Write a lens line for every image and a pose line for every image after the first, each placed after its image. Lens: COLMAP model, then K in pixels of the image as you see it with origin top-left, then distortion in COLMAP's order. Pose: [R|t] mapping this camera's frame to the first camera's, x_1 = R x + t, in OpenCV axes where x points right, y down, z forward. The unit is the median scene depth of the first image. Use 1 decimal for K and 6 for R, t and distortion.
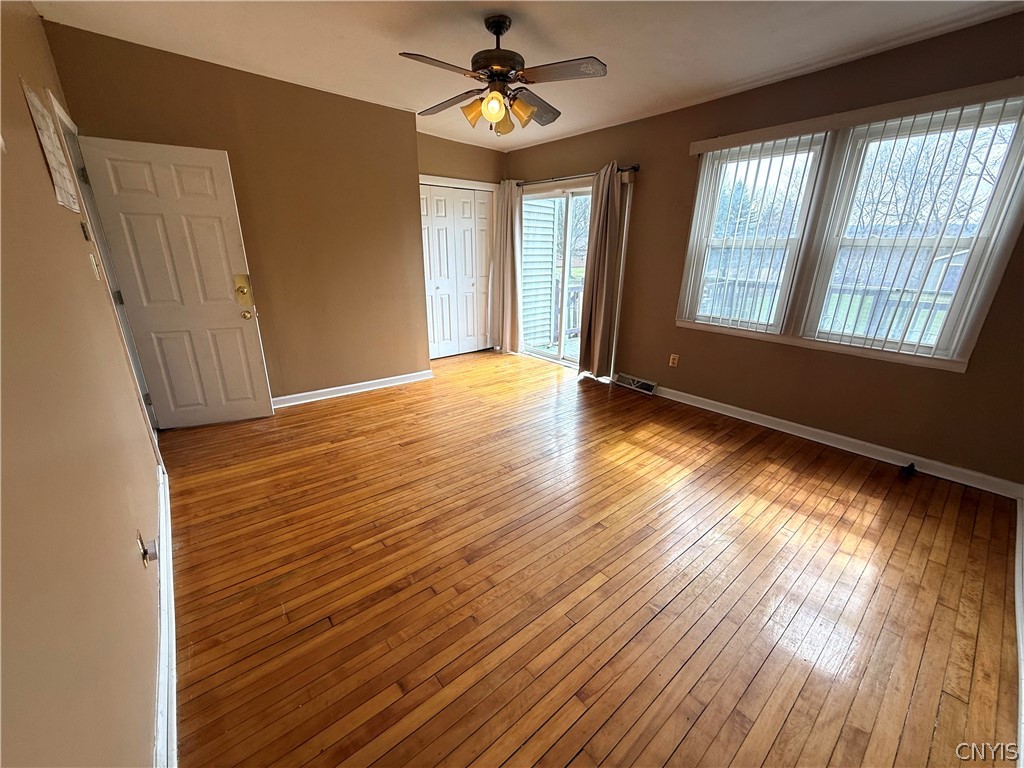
lens RADIAL K [[410.4, 0, 512.0], [0, 410.4, 384.0], [0, 0, 1]] dist [0.000723, 0.000562]
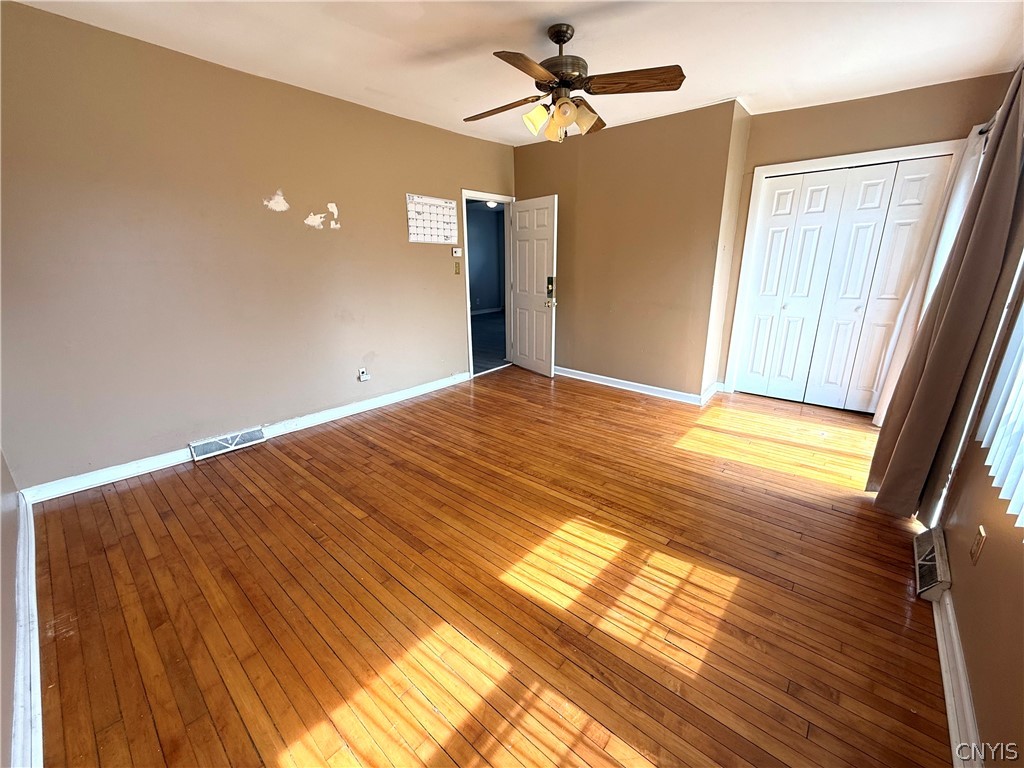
lens RADIAL K [[410.4, 0, 512.0], [0, 410.4, 384.0], [0, 0, 1]] dist [0.000723, 0.000562]
pose [[0.157510, 0.270605, -0.949717, 0.779548], [-0.302333, 0.928756, 0.214491, -0.173049], [0.940099, 0.253346, 0.228101, 0.596604]]
